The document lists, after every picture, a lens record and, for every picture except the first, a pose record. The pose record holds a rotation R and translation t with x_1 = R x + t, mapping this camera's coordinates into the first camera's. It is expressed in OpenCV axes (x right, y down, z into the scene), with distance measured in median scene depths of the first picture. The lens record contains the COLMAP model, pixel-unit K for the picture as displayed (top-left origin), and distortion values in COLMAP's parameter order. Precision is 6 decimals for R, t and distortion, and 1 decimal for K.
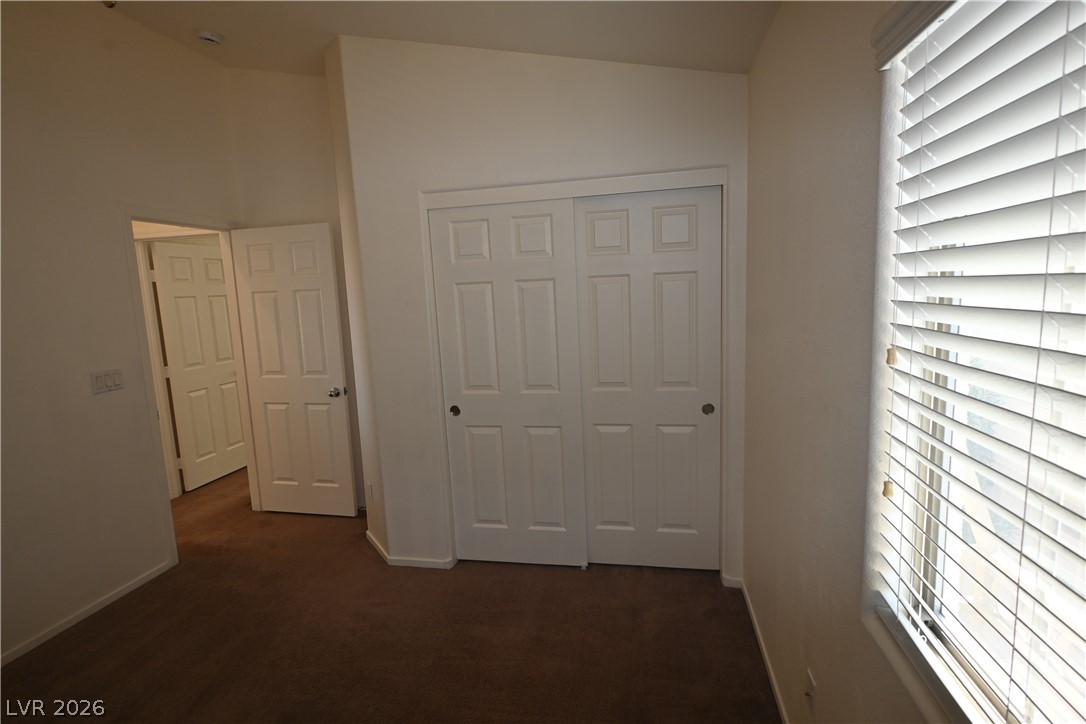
lens RADIAL K [[536.2, 0, 536.7], [0, 536.2, 365.7], [0, 0, 1]] dist [-0.006253, 0.001232]
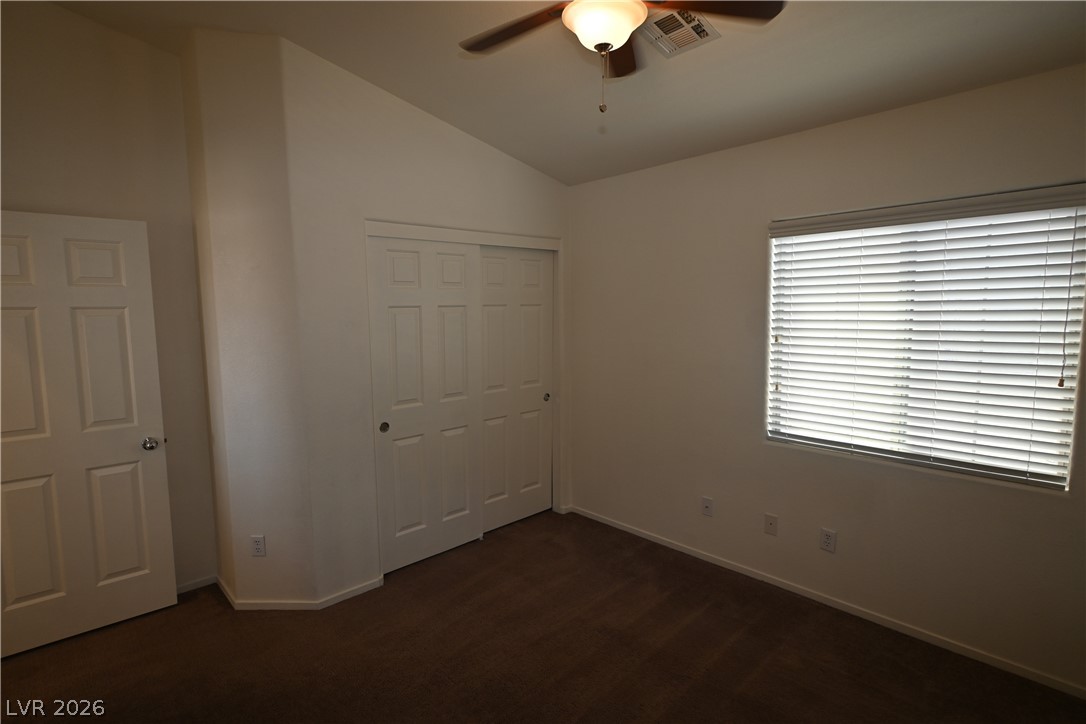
lens RADIAL K [[536.2, 0, 537.8], [0, 536.2, 377.0], [0, 0, 1]] dist [-0.006253, 0.001232]
pose [[0.577750, -0.063647, 0.813728, -0.784806], [0.111033, 0.993816, -0.001101, 0.019914], [-0.808626, 0.090987, 0.581244, 0.130997]]
